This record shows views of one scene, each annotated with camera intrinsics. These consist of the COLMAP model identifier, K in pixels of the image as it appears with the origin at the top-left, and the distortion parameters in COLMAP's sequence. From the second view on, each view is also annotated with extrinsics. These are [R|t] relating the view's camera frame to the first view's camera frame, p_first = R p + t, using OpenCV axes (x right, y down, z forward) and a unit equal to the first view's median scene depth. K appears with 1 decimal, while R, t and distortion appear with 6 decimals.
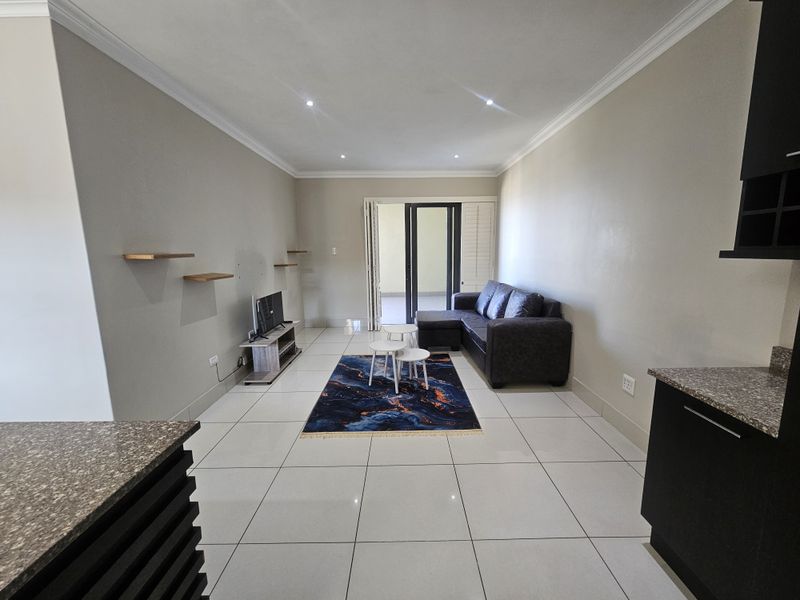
lens RADIAL K [[326.0, 0, 402.3], [0, 326.0, 300.0], [0, 0, 1]] dist [-0.005521, -0.000488]
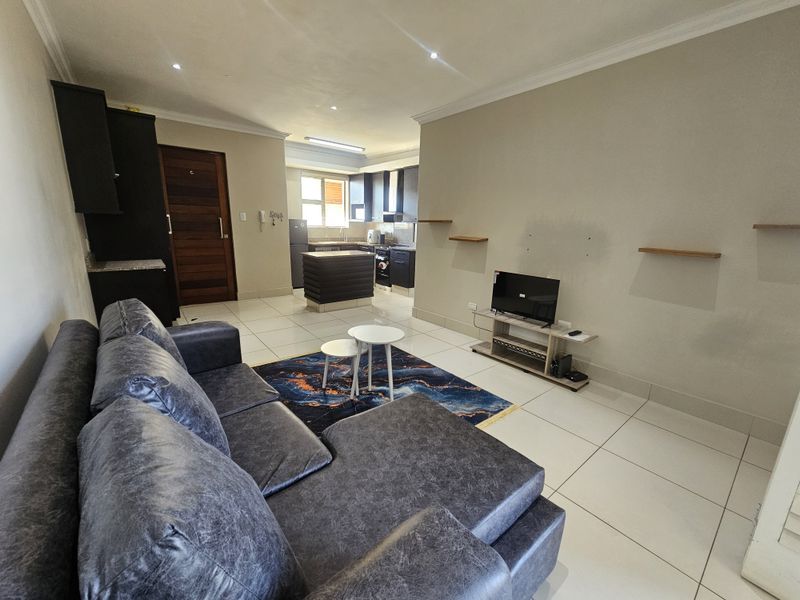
lens RADIAL K [[326.0, 0, 401.3], [0, 326.0, 299.4], [0, 0, 1]] dist [-0.005521, -0.000488]
pose [[-0.777840, 0.132538, -0.614327, 0.384978], [-0.117968, 0.929342, 0.349867, -0.231365], [0.617291, 0.344612, -0.707245, 1.570361]]
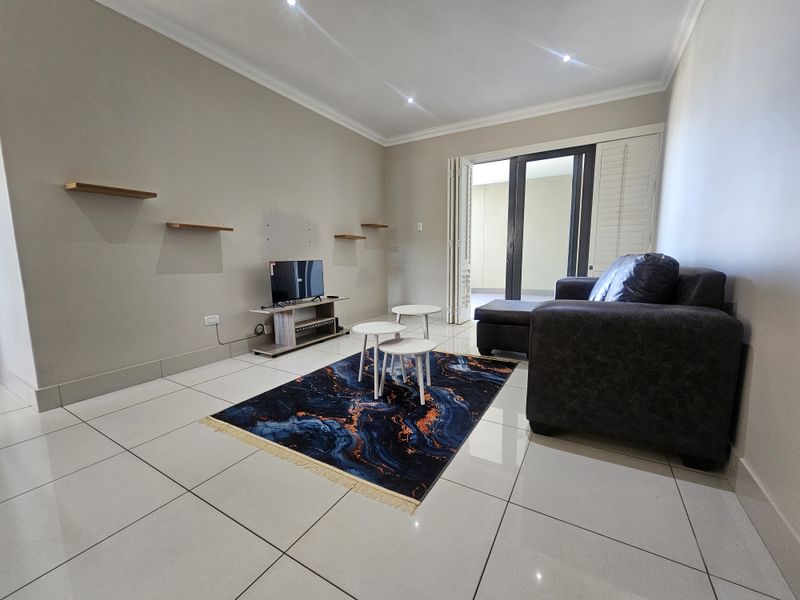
lens RADIAL K [[326.0, 0, 404.3], [0, 326.0, 300.4], [0, 0, 1]] dist [-0.005521, -0.000488]
pose [[0.861984, 0.073017, -0.501649, 0.334669], [-0.081940, 0.996628, 0.004266, 0.073103], [0.500269, 0.037428, 0.865061, 0.421449]]
